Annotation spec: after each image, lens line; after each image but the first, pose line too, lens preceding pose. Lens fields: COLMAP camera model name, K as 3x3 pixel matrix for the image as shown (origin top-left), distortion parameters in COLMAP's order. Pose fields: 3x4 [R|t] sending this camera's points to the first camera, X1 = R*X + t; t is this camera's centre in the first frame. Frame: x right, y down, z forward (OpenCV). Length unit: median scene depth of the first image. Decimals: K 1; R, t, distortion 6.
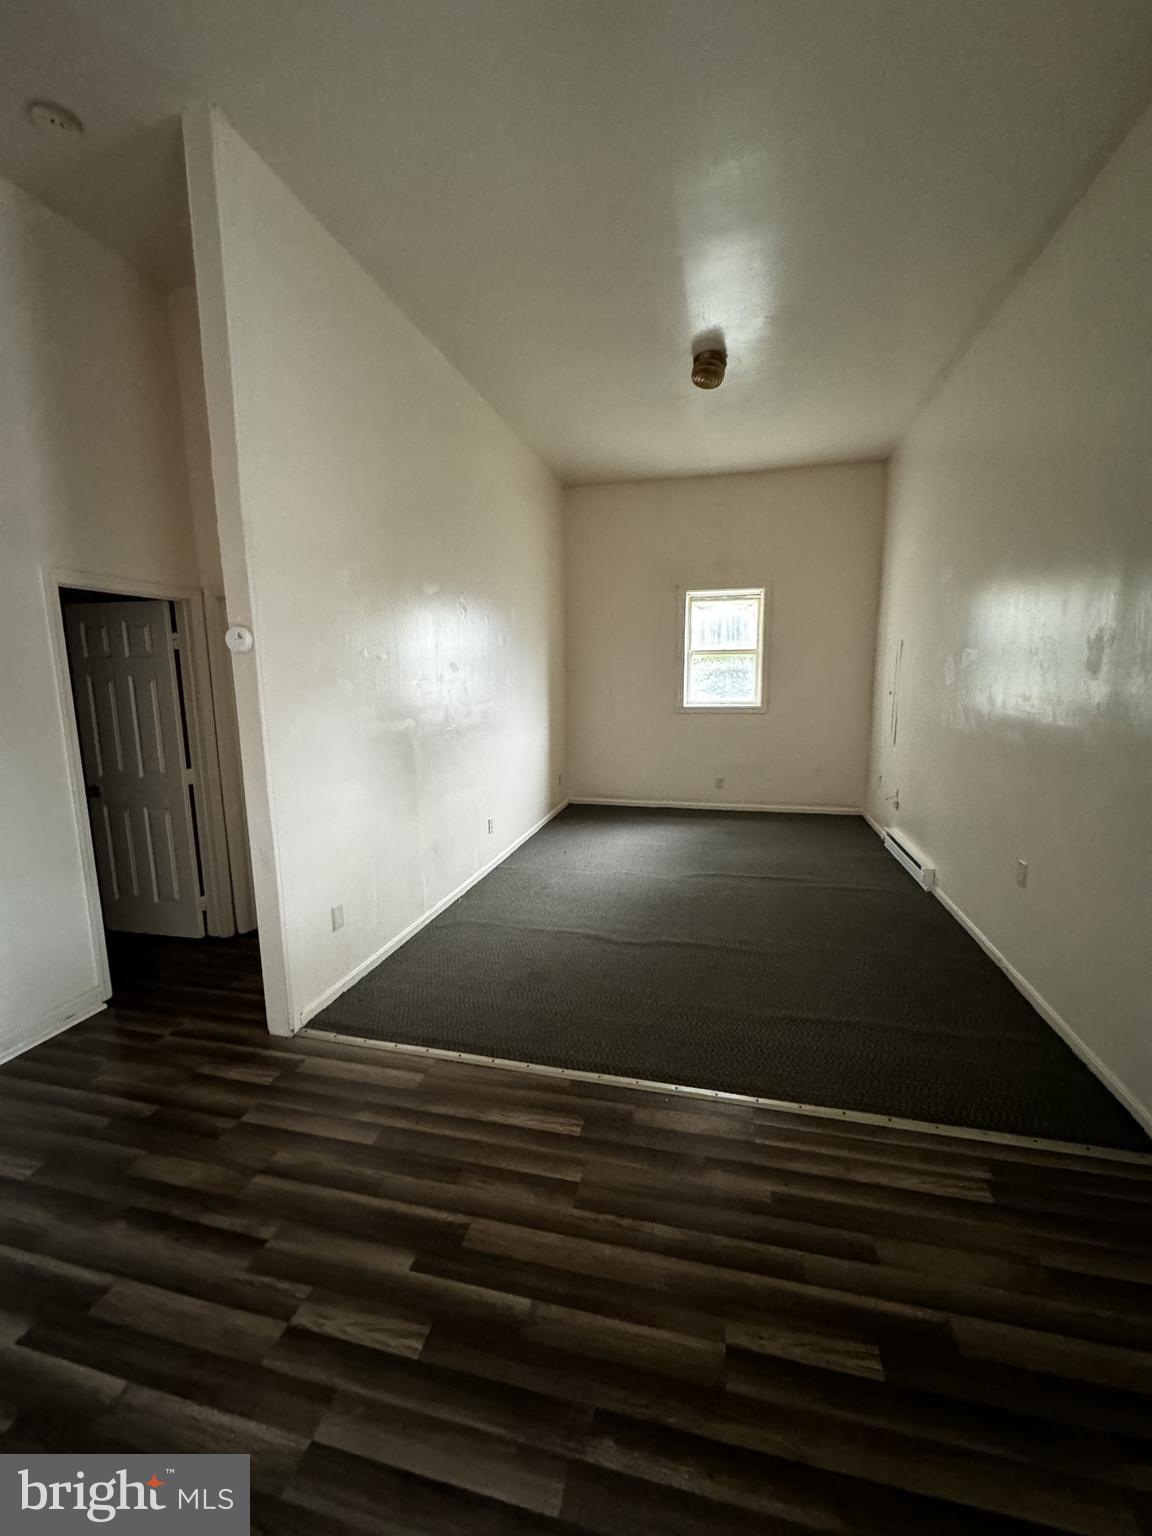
lens RADIAL K [[615.1, 0, 575.7], [0, 615.1, 766.4], [0, 0, 1]] dist [0.002750, -0.000175]
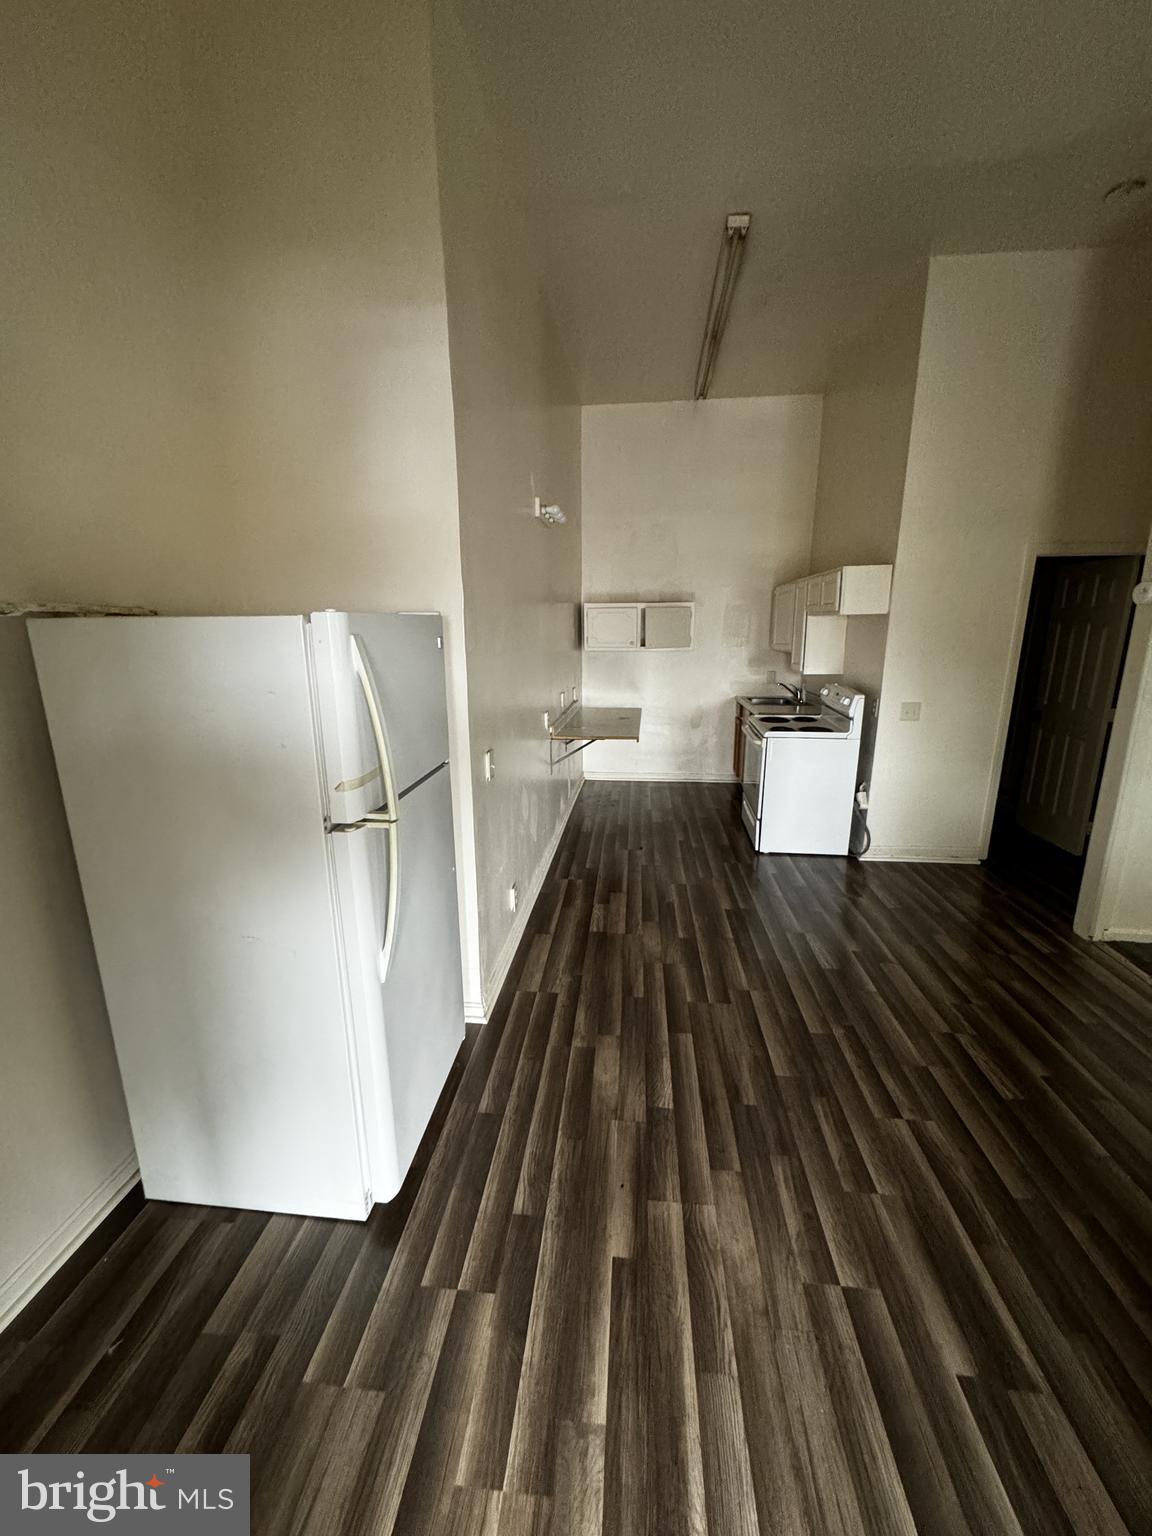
lens RADIAL K [[615.1, 0, 574.2], [0, 615.1, 769.5], [0, 0, 1]] dist [0.002750, -0.000175]
pose [[0.141692, 0.236889, -0.961149, 0.490488], [-0.144349, 0.965511, 0.216685, 0.013522], [0.979330, 0.108038, 0.171000, -0.207110]]
